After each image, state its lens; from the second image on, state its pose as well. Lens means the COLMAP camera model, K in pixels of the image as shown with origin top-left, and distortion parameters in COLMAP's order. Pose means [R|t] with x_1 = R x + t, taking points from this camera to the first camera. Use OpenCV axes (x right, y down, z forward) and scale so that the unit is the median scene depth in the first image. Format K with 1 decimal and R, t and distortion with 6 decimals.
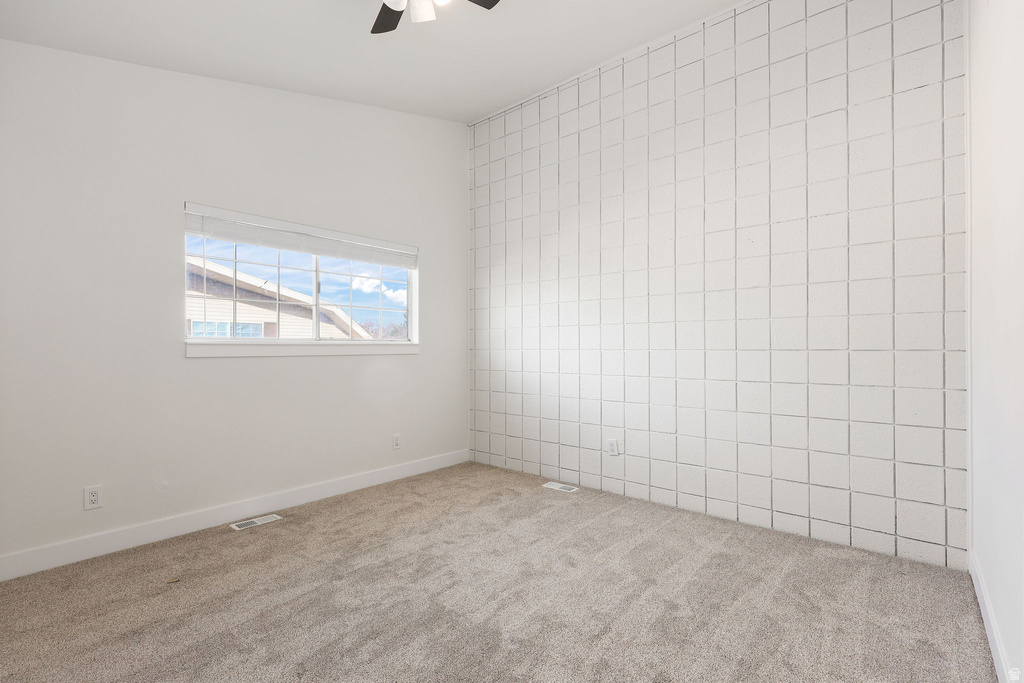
lens RADIAL K [[469.5, 0, 512.0], [0, 469.5, 341.5], [0, 0, 1]] dist [-0.000040, 0.000507]
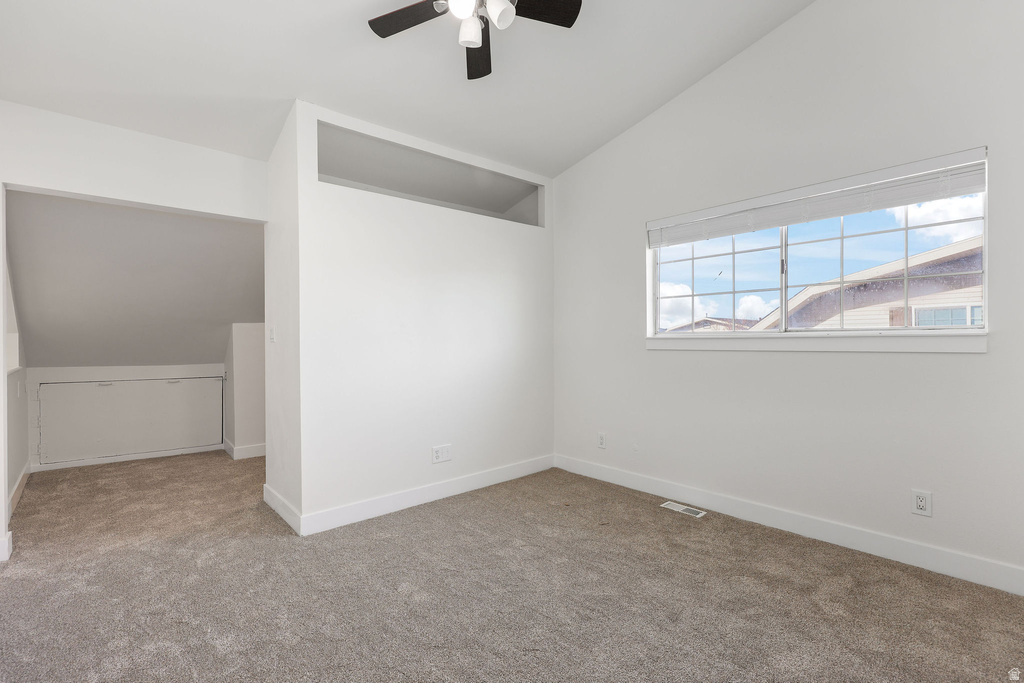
lens RADIAL K [[469.5, 0, 512.0], [0, 469.5, 341.5], [0, 0, 1]] dist [-0.000040, 0.000507]
pose [[-0.137106, 0.002310, -0.990554, 0.485709], [0.013964, 0.999902, 0.000399, 0.007183], [0.990458, -0.013777, -0.137125, 0.701373]]
